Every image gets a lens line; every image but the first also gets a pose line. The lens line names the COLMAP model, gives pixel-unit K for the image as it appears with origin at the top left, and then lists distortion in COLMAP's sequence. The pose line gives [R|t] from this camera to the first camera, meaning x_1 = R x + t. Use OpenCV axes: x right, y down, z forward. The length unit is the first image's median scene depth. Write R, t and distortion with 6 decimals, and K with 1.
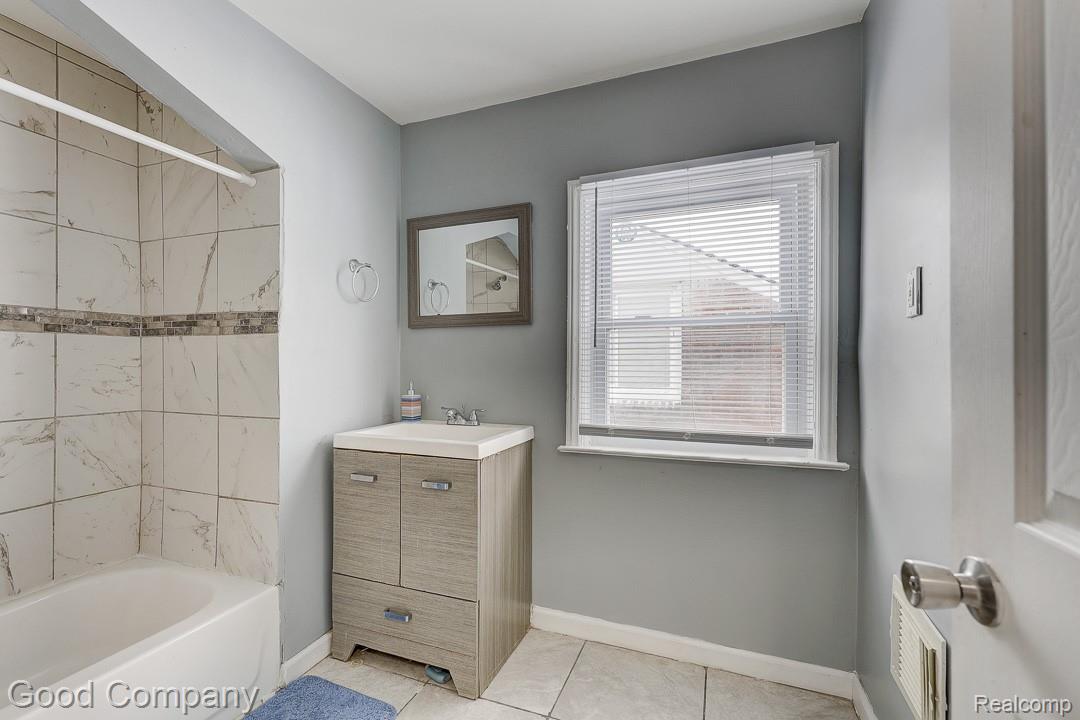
lens RADIAL K [[496.8, 0, 536.0], [0, 496.8, 363.3], [0, 0, 1]] dist [-0.000406, -0.000179]
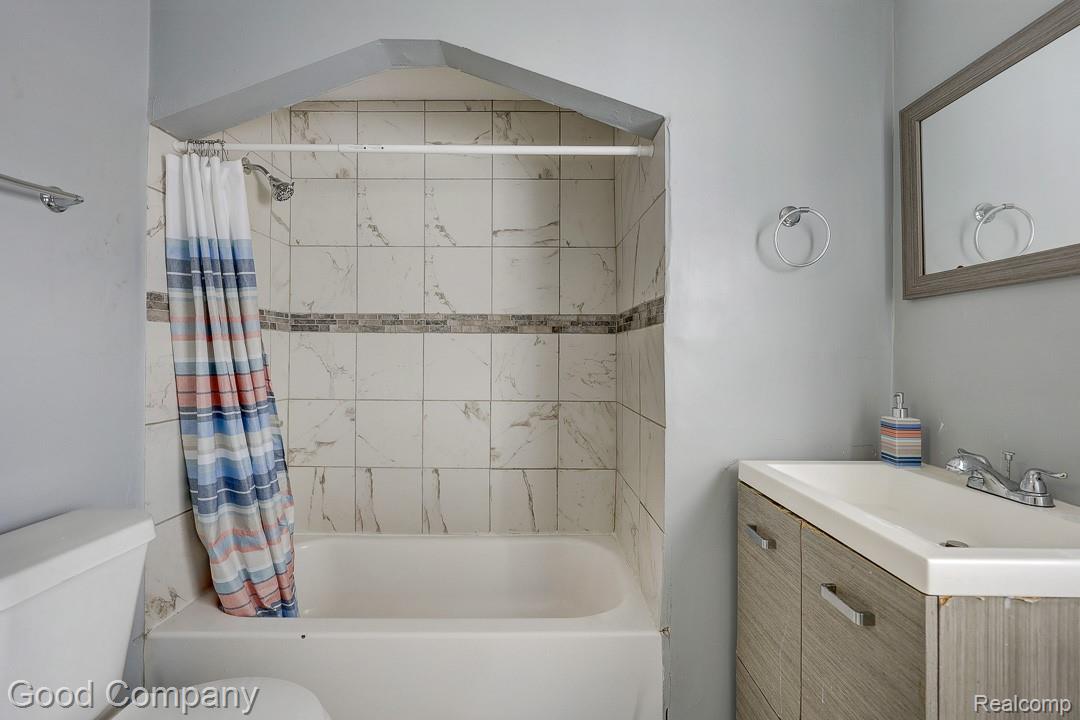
lens RADIAL K [[478.8, 0, 539.2], [0, 478.8, 352.4], [0, 0, 1]] dist [-0.000874, -0.000469]
pose [[0.349426, -0.002742, -0.936960, 0.140733], [-0.001999, 0.999991, -0.003671, -0.008799], [0.936962, 0.003156, 0.349418, 0.513490]]
